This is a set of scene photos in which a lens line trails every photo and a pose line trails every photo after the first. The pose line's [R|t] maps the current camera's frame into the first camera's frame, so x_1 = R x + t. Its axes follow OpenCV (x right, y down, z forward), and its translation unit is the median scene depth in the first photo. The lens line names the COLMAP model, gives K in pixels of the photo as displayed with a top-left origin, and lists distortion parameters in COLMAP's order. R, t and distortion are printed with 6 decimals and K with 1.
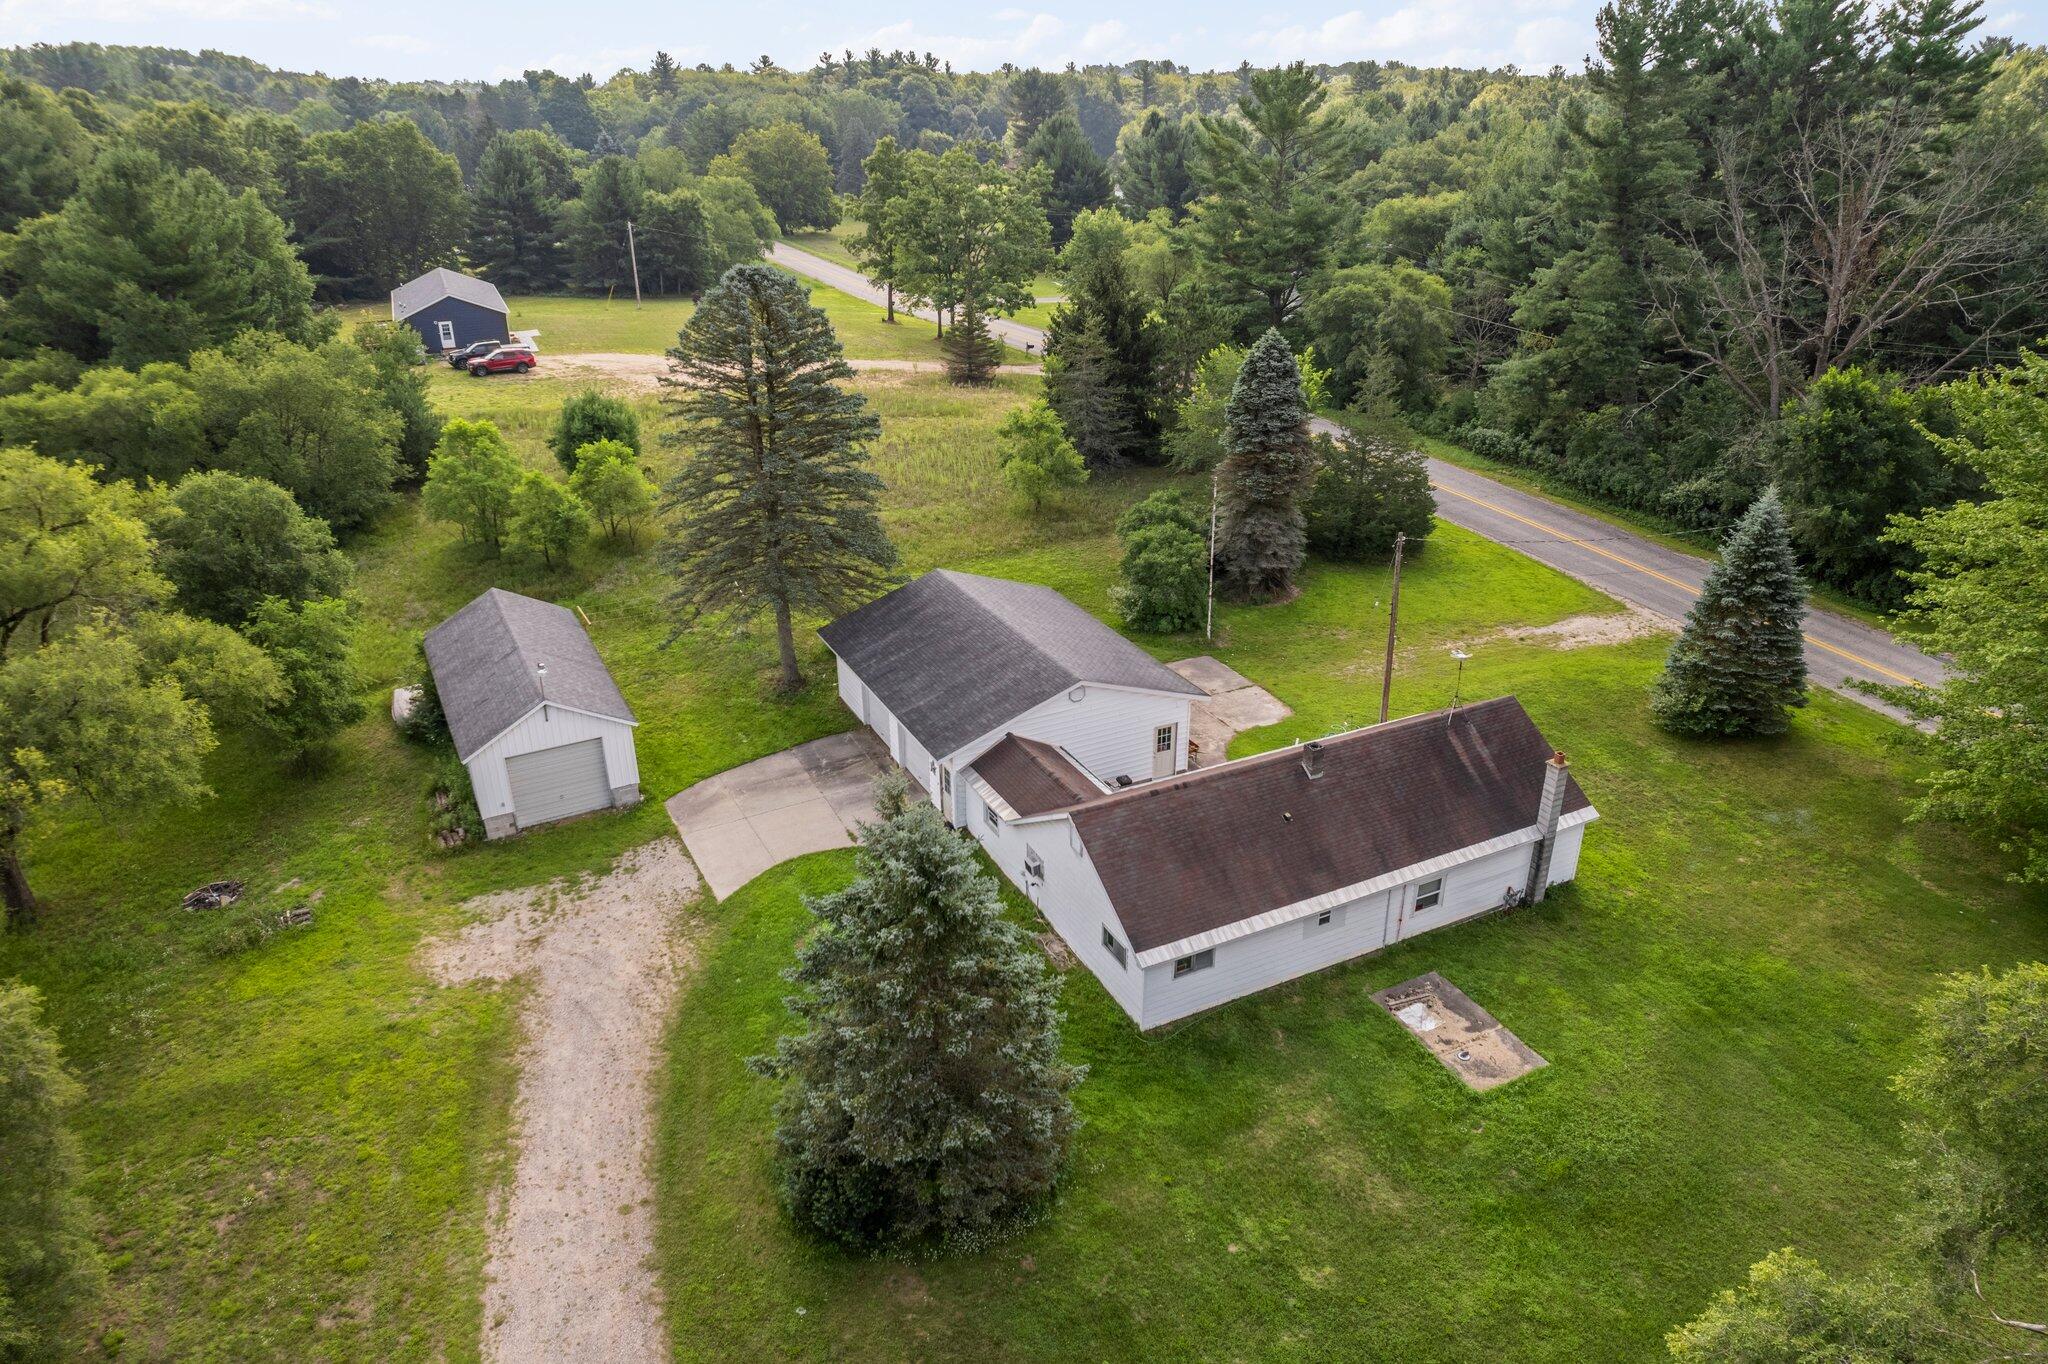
lens RADIAL K [[1297.5, 0, 1022.4], [0, 1297.5, 719.0], [0, 0, 1]] dist [-0.087406, 0.077019]
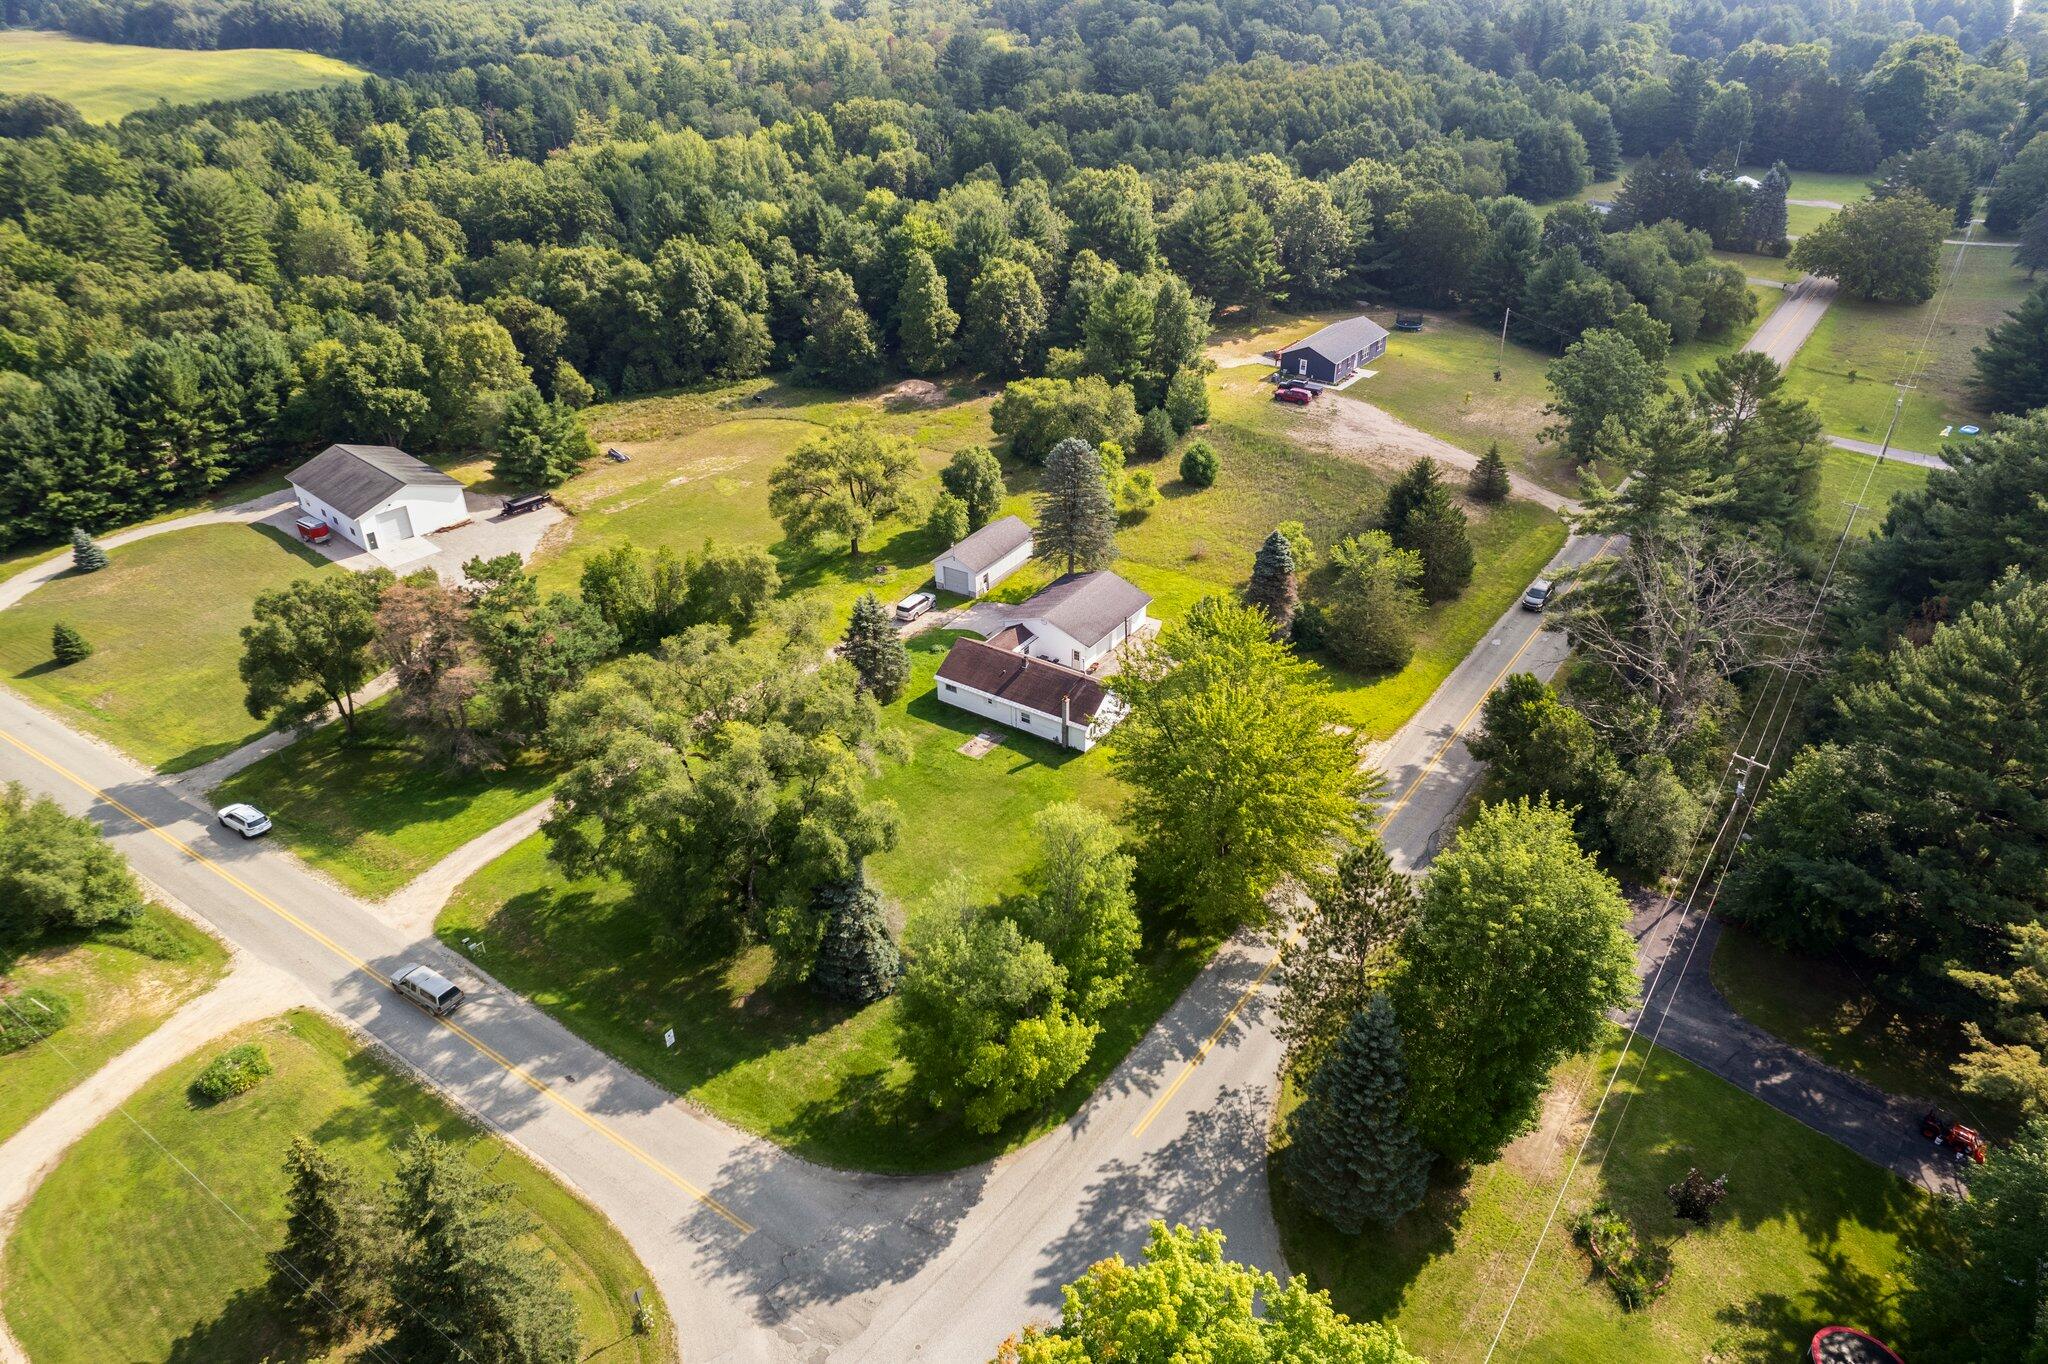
lens RADIAL K [[1303.2, 0, 1024.0], [0, 1303.2, 682.0], [0, 0, 1]] dist [-0.082864, 0.073563]
pose [[0.489056, 0.442803, -0.751498, 2.182907], [-0.376541, 0.884323, 0.276024, -0.662865], [0.786792, 0.147979, 0.599217, -0.723285]]
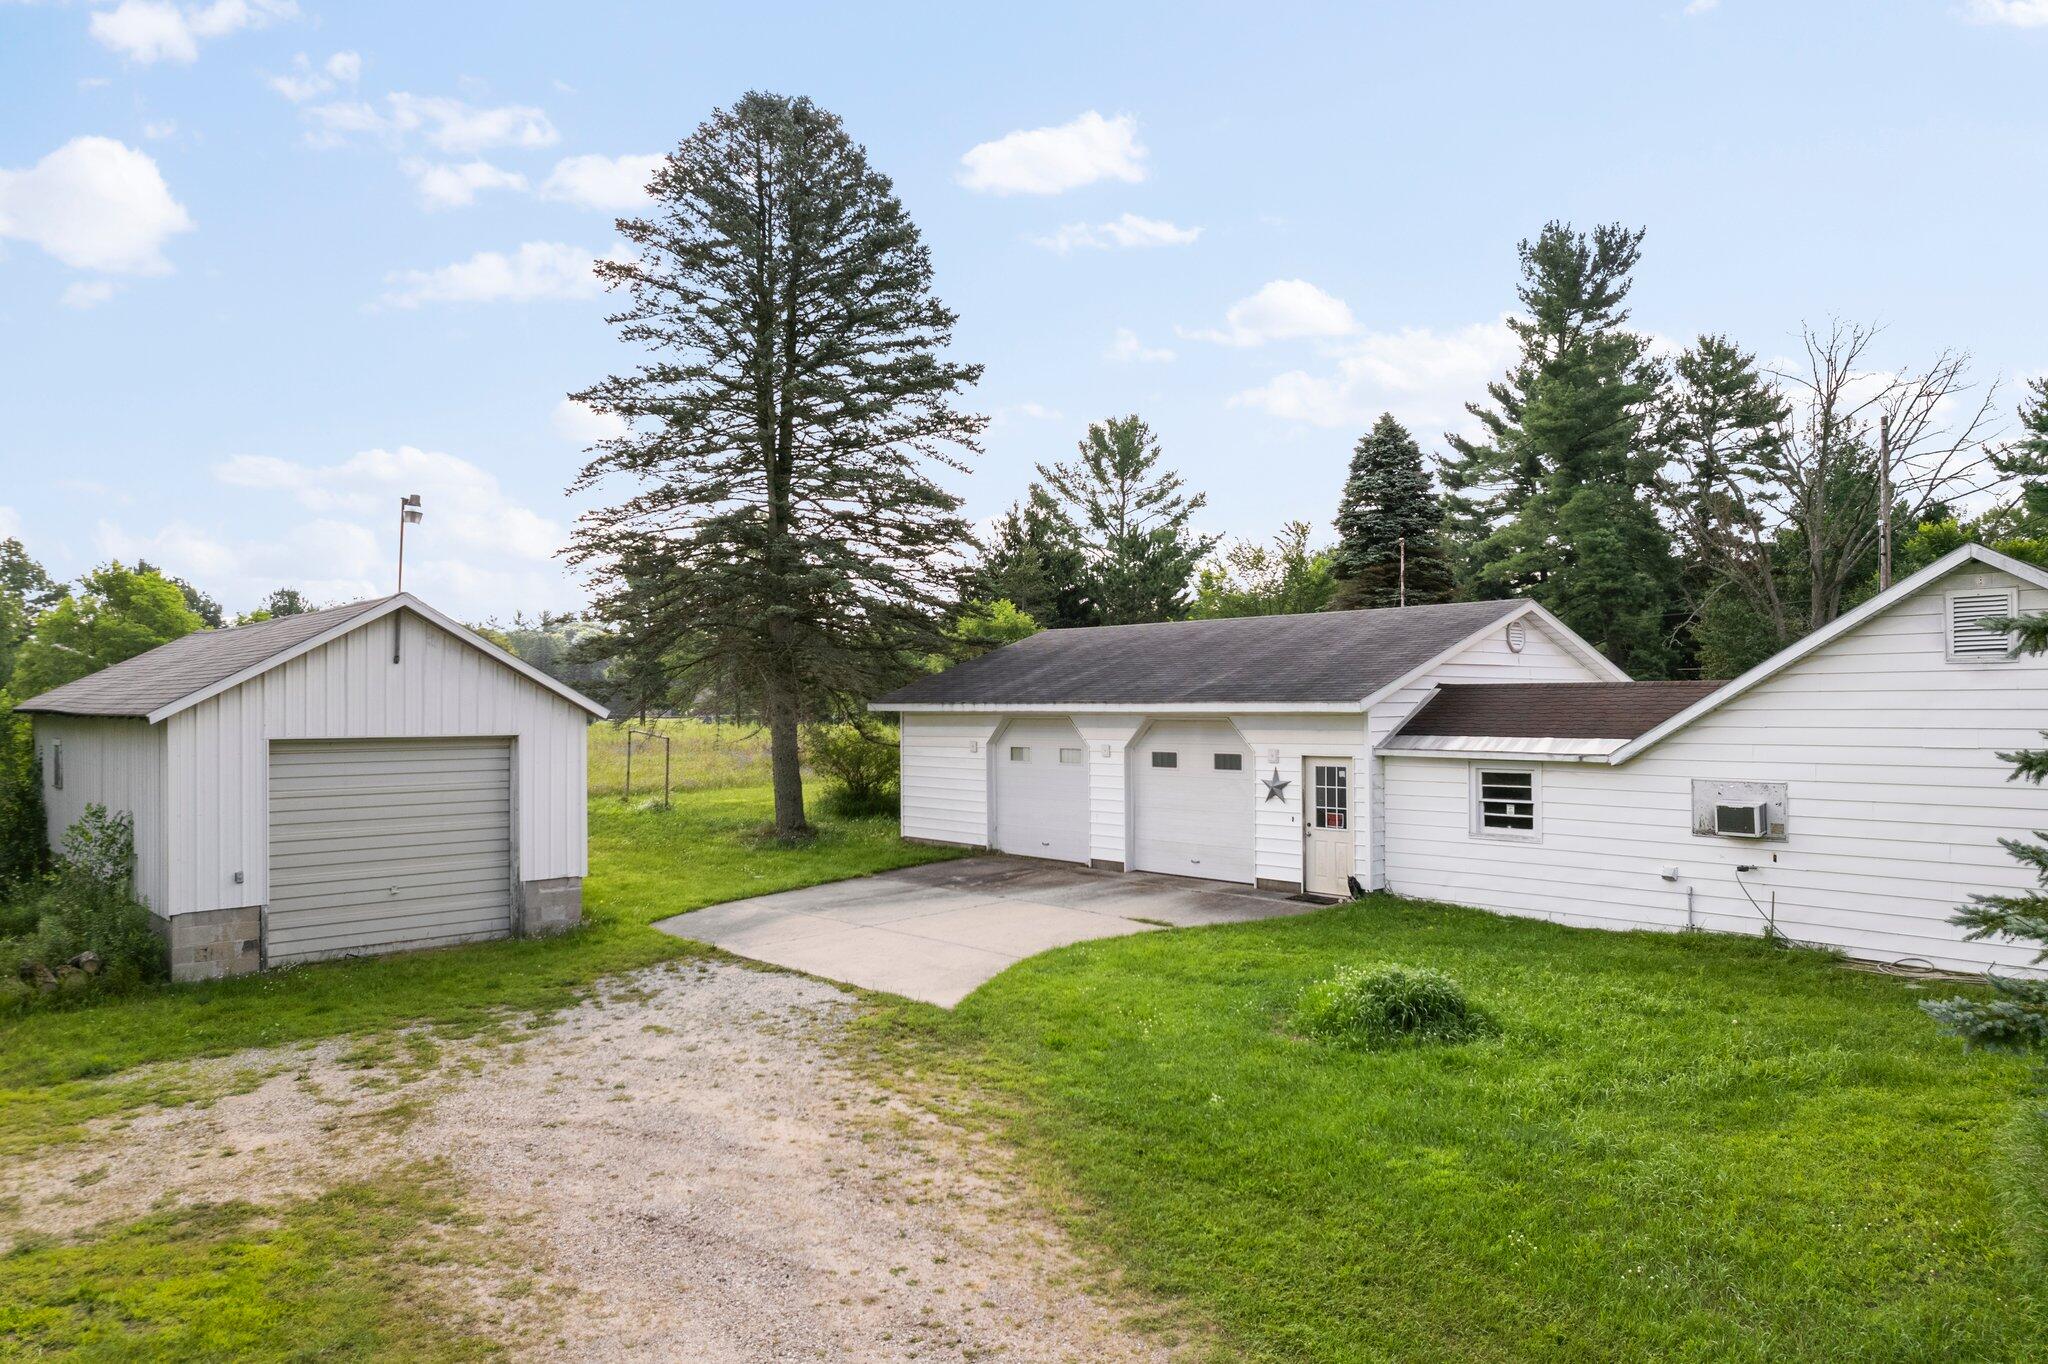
lens RADIAL K [[1303.2, 0, 1024.0], [0, 1303.2, 682.0], [0, 0, 1]] dist [-0.082864, 0.073563]
pose [[0.961627, 0.001273, 0.274358, -0.280926], [0.125669, 0.886877, -0.444586, 0.200525], [-0.243888, 0.462004, 0.852684, 0.591097]]
